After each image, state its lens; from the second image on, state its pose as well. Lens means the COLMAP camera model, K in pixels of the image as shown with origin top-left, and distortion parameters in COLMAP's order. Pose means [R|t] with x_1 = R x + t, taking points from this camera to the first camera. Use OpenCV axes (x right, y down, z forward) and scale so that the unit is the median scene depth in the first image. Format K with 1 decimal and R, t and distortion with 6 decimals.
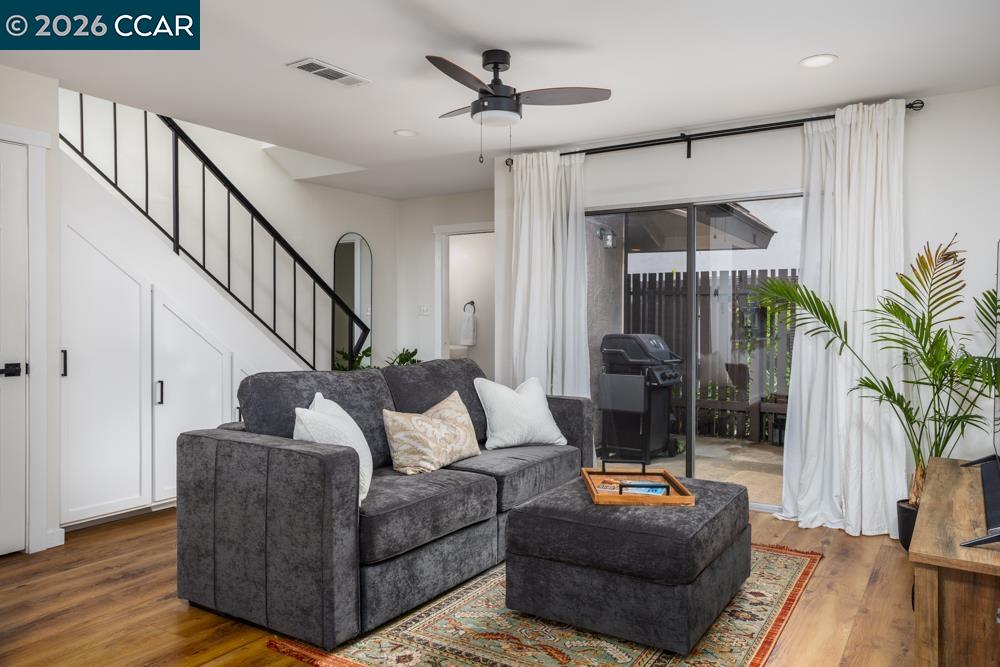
lens RADIAL K [[697.7, 0, 500.0], [0, 697.7, 333.5], [0, 0, 1]] dist [0.006519, 0.007663]
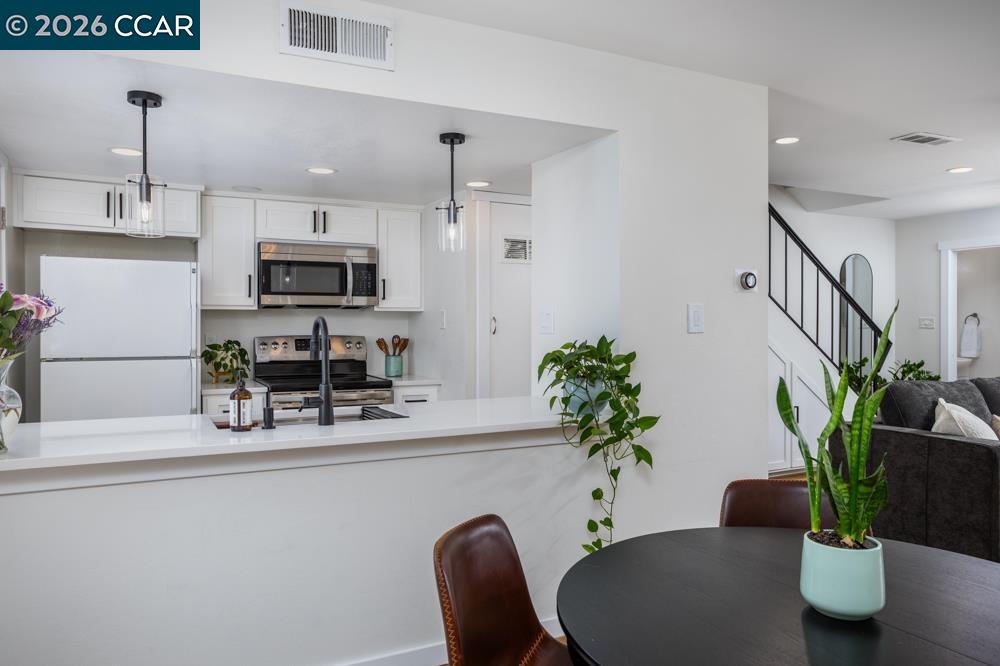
lens RADIAL K [[697.7, 0, 500.0], [0, 697.7, 333.0], [0, 0, 1]] dist [0.006519, 0.007663]
pose [[0.867826, 0.002244, -0.496864, -0.265807], [-0.004974, 0.999979, -0.004172, -0.021088], [0.496844, 0.006092, 0.867818, -0.420563]]
